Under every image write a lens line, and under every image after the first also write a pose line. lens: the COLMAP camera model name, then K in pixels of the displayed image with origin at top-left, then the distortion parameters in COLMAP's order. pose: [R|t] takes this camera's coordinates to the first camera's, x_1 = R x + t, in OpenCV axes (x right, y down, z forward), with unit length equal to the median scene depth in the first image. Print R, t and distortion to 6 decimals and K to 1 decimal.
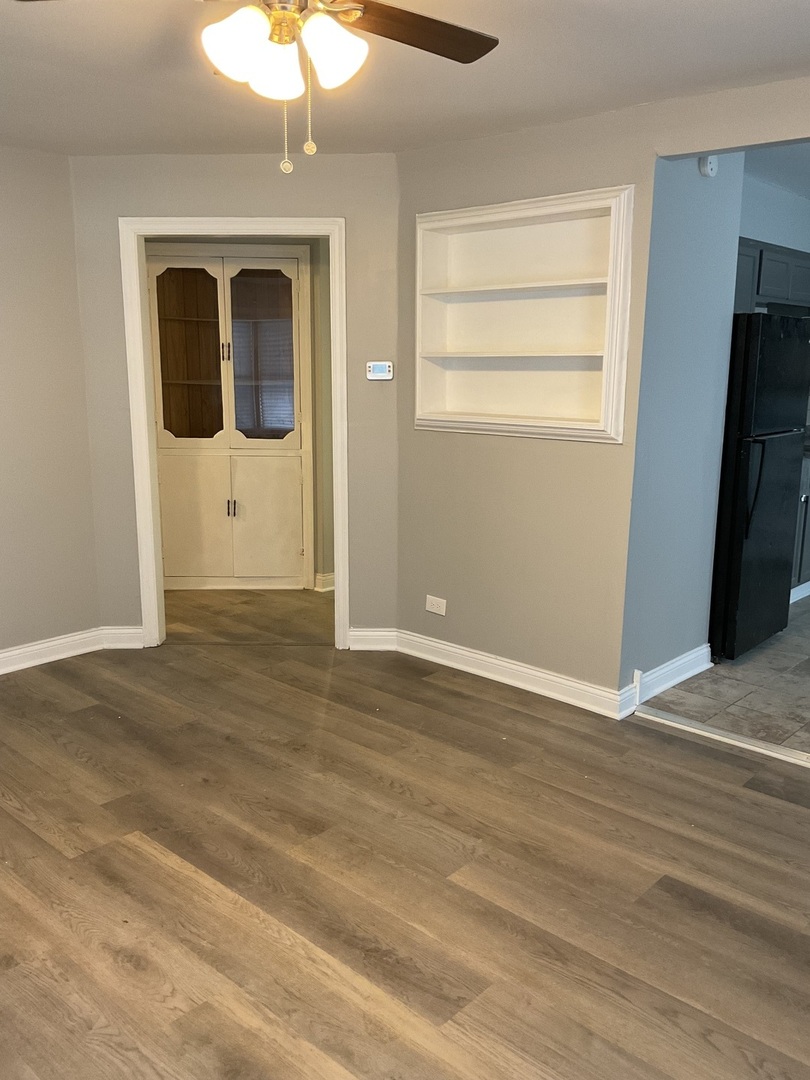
lens RADIAL K [[893.8, 0, 405.0], [0, 893.8, 540.0], [0, 0, 1]] dist [0.109919, -0.178567]
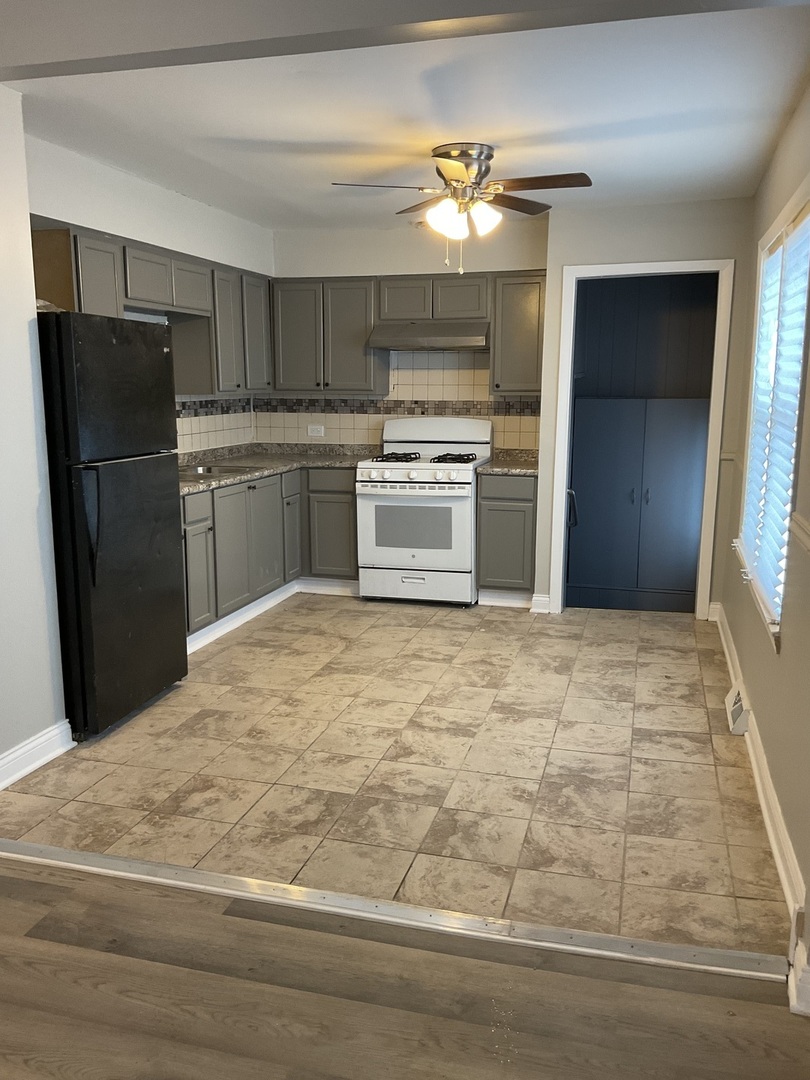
lens RADIAL K [[893.8, 0, 405.0], [0, 893.8, 540.0], [0, 0, 1]] dist [0.109919, -0.178567]
pose [[0.886875, -0.086254, 0.453887, 0.326633], [0.096129, 0.995368, 0.001322, -0.021543], [-0.451898, 0.042459, 0.891058, 0.176585]]
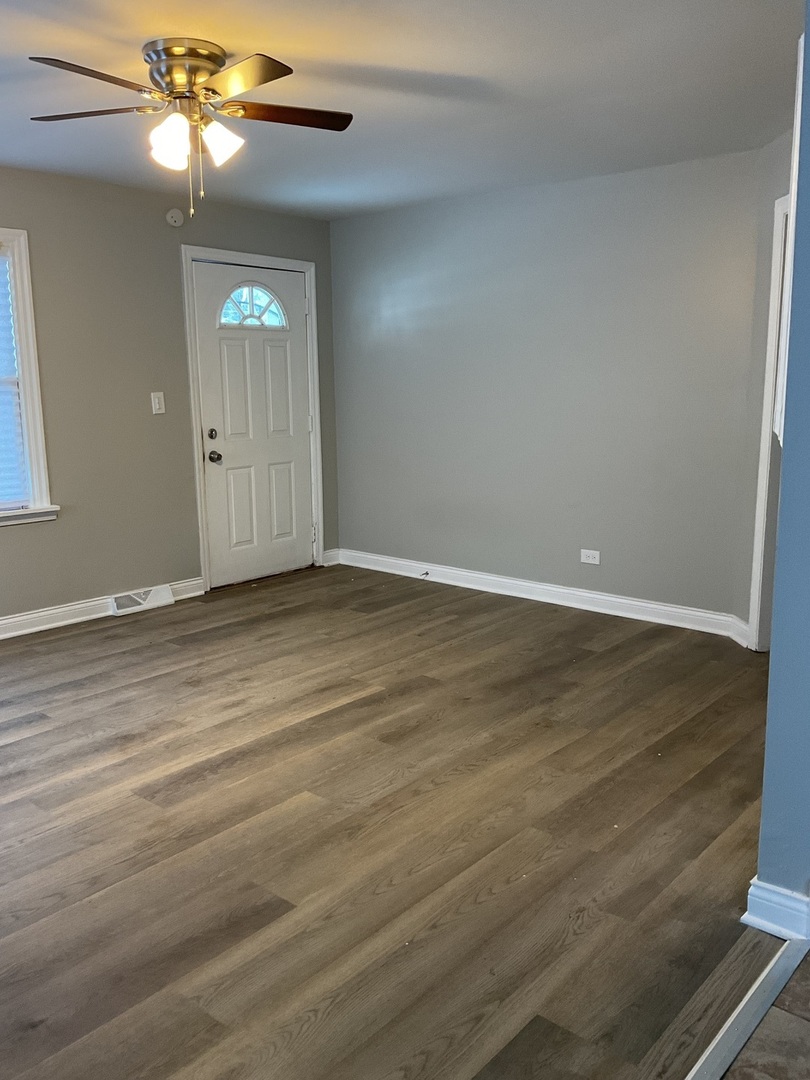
lens RADIAL K [[893.8, 0, 405.0], [0, 893.8, 540.0], [0, 0, 1]] dist [0.109919, -0.178567]
pose [[0.026818, 0.174394, -0.984311, 0.877843], [-0.196985, 0.966280, 0.165833, -0.110818], [0.980040, 0.189447, 0.060267, 0.794132]]
